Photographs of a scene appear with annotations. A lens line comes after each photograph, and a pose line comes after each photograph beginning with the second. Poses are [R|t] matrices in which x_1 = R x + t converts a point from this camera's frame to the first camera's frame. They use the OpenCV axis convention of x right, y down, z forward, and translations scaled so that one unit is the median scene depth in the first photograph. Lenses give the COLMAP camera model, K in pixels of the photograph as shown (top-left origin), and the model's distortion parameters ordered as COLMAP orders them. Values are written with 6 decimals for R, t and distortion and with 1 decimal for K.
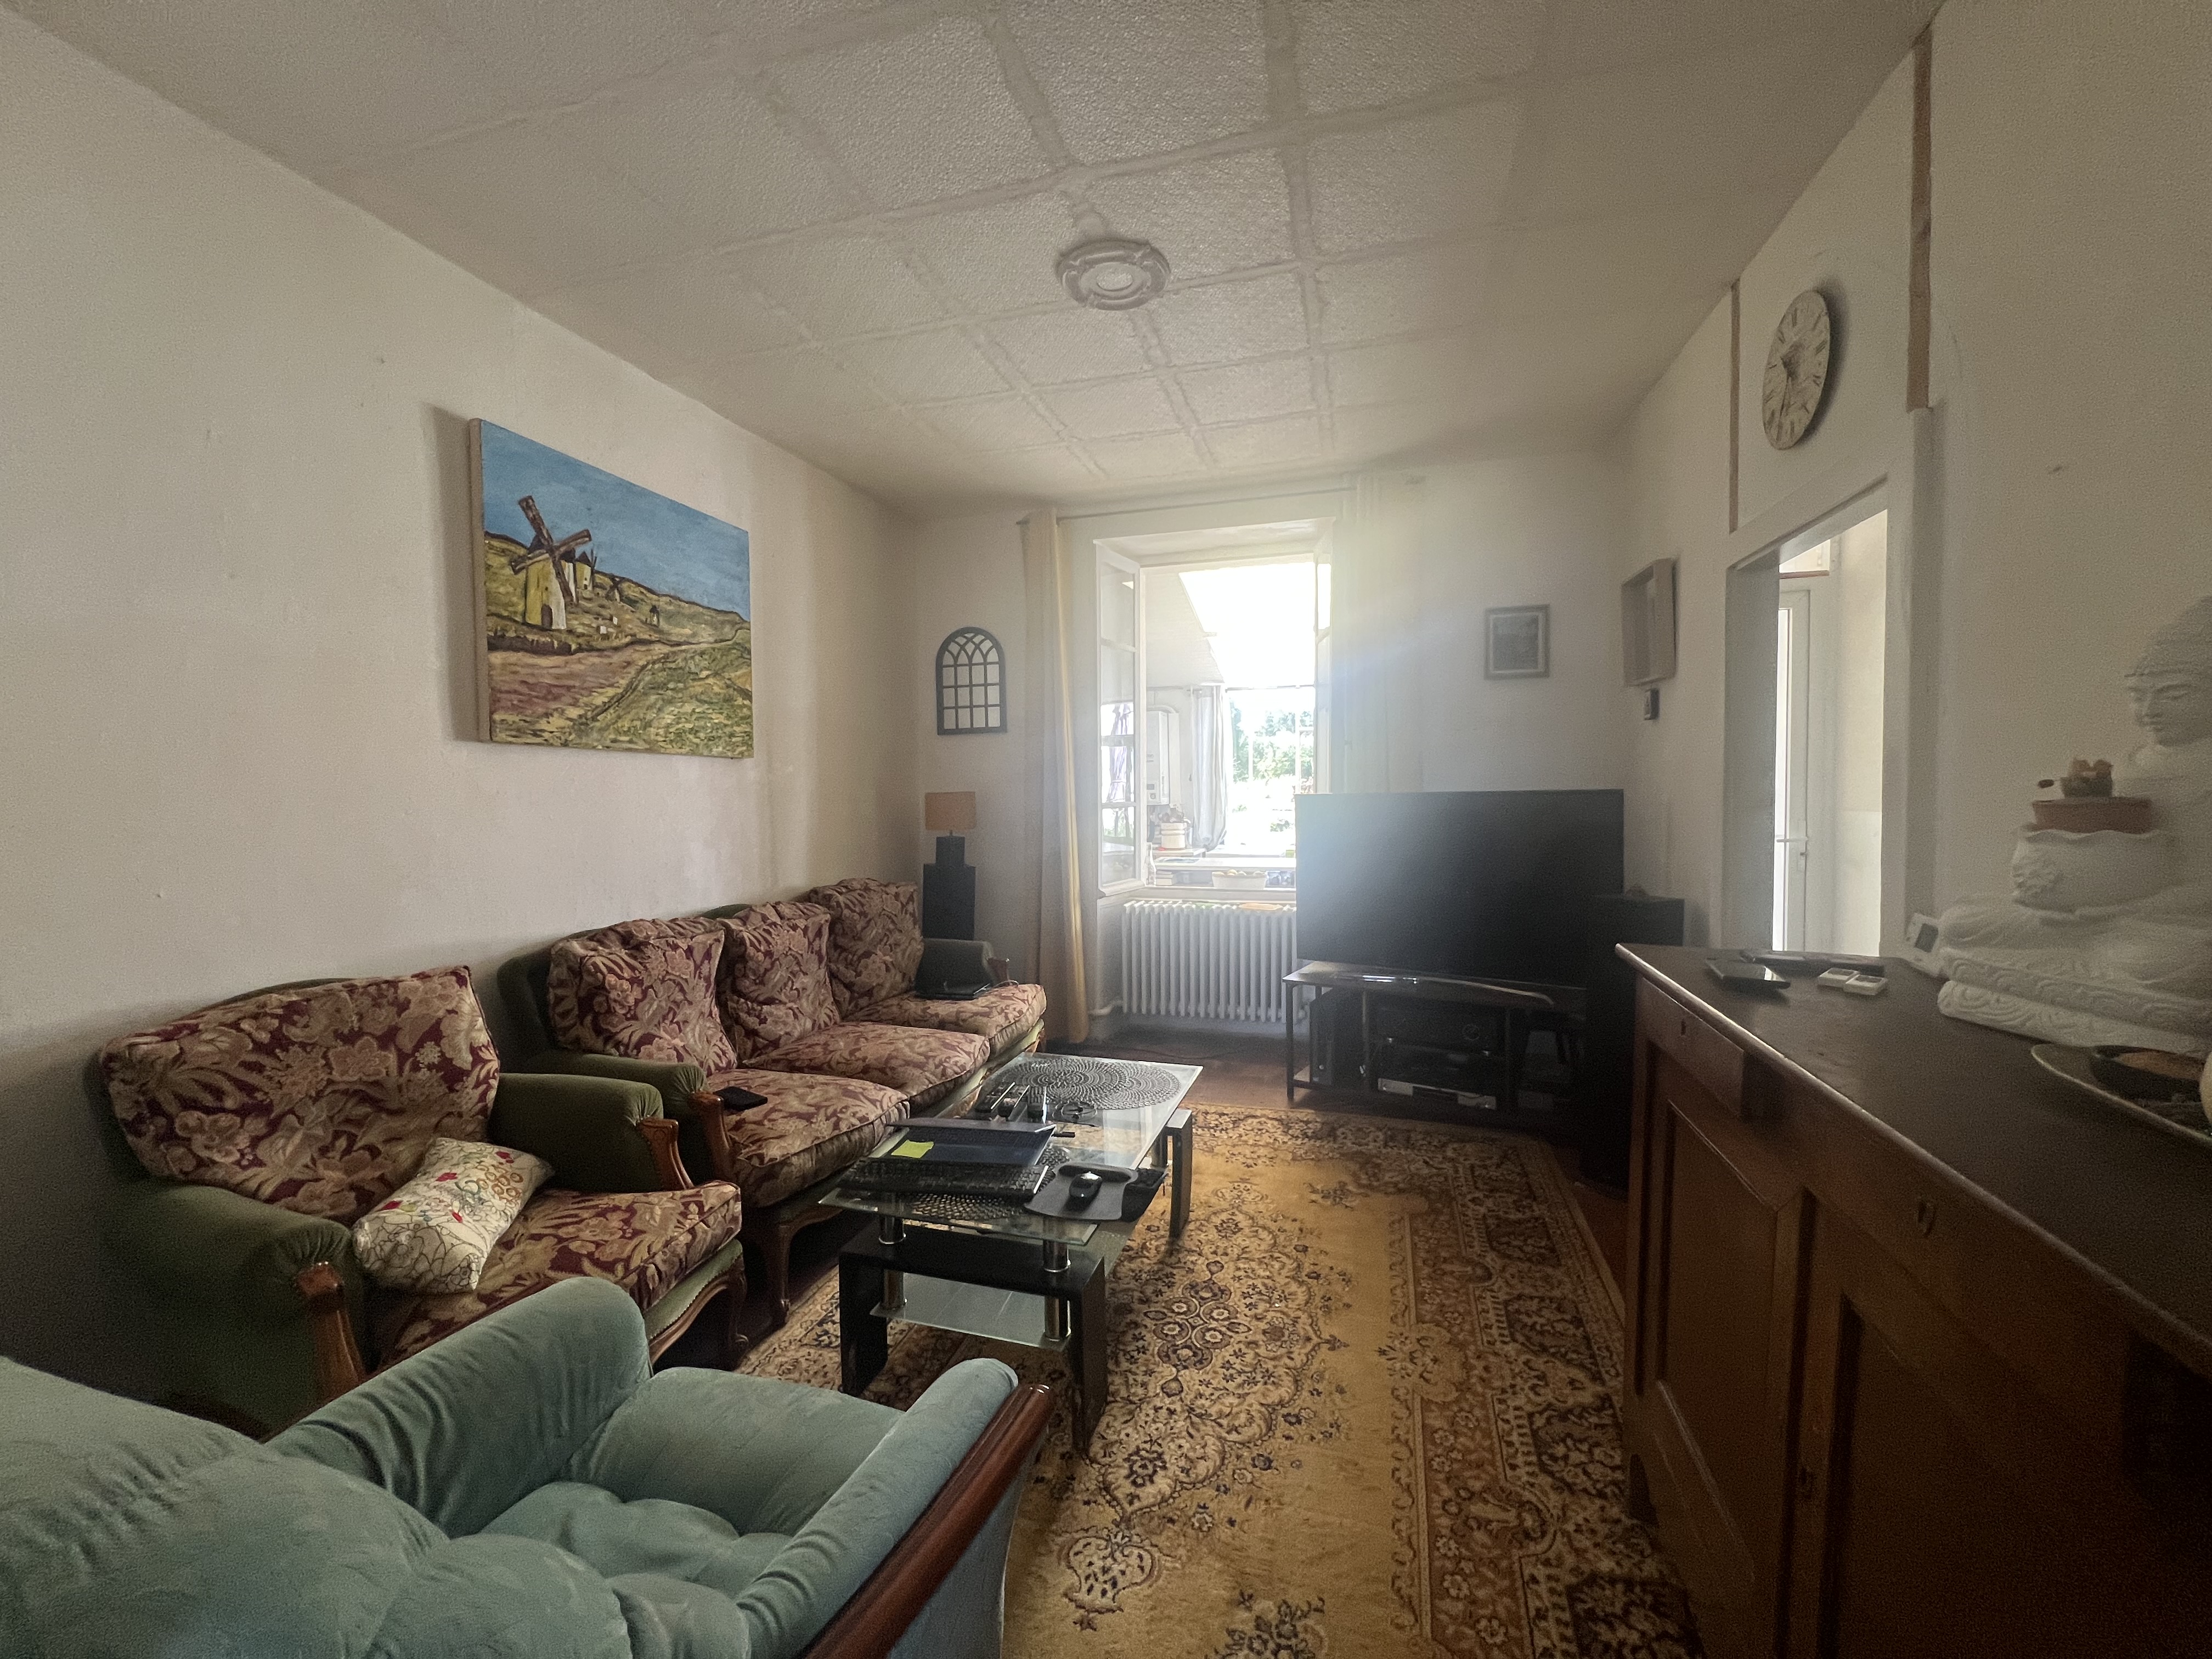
lens RADIAL K [[885.4, 0, 1114.6], [0, 885.4, 824.6], [0, 0, 1]] dist [-0.002054, -0.000043]
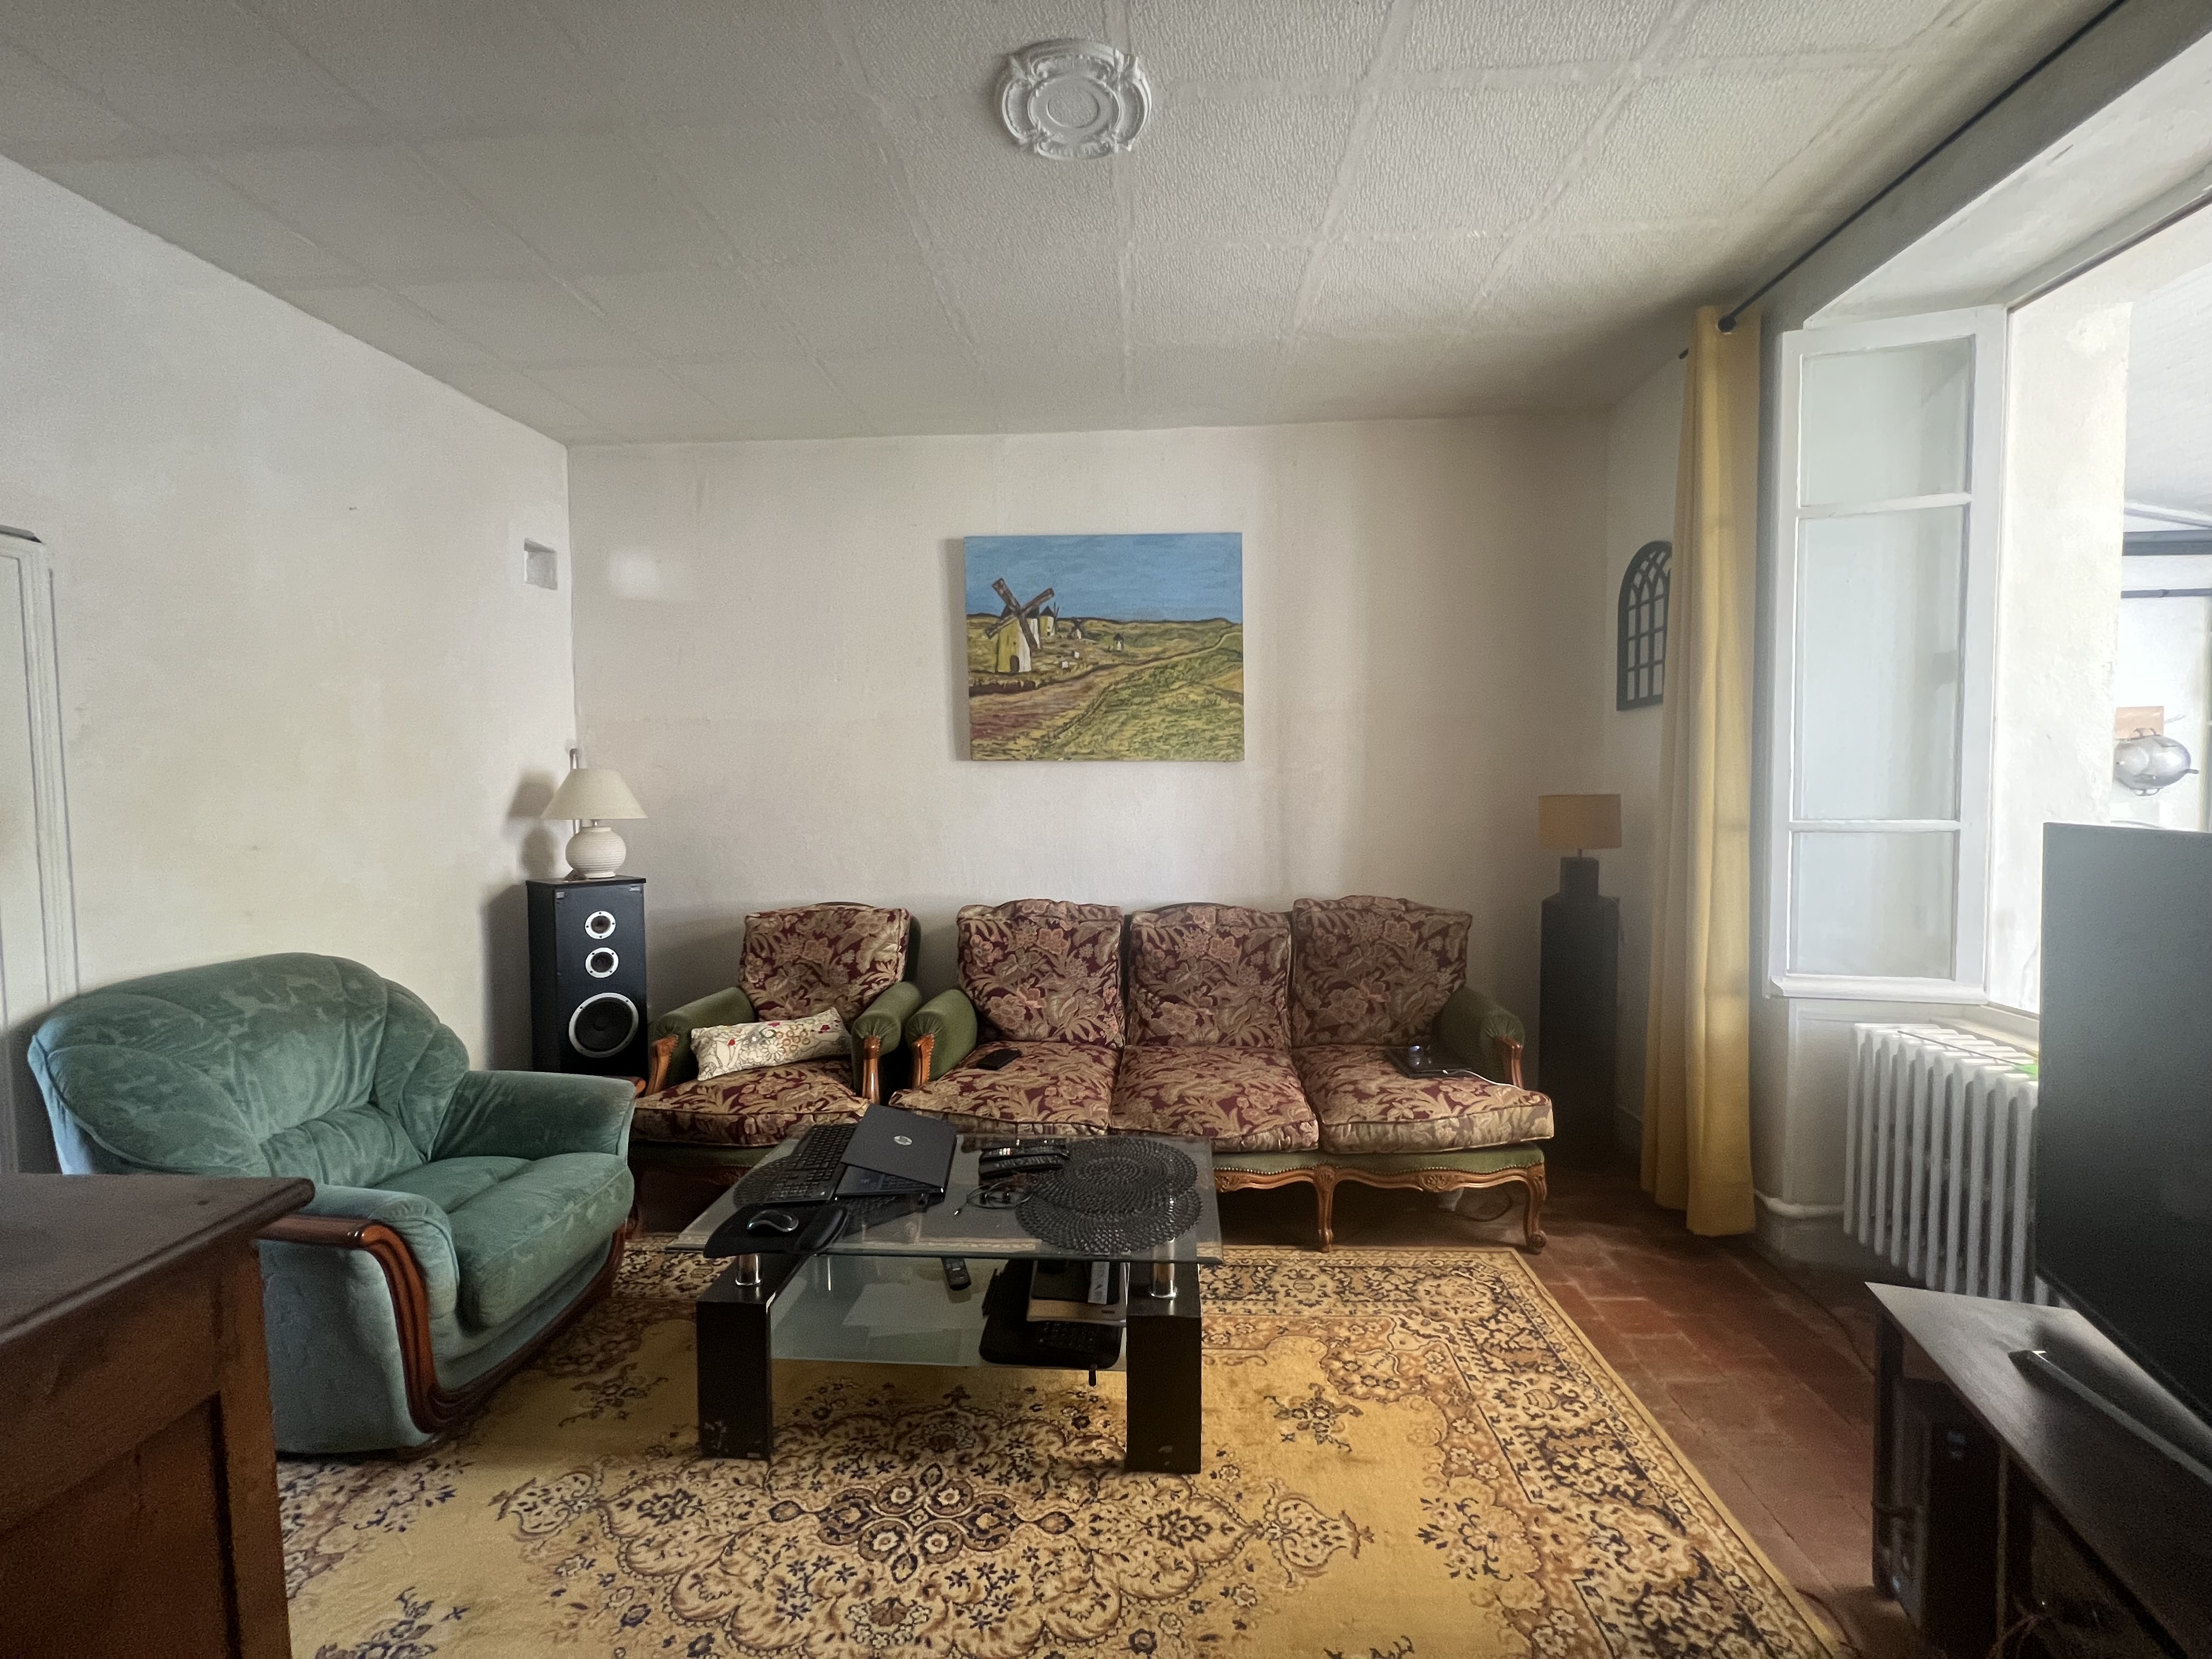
lens RADIAL K [[896.4, 0, 1116.1], [0, 896.4, 825.0], [0, 0, 1]] dist [-0.000451, 0.000289]
pose [[0.230208, 0.053617, -0.971663, 0.696057], [-0.030074, 0.998396, 0.047967, -0.059266], [0.972677, 0.018180, 0.231452, 0.805590]]
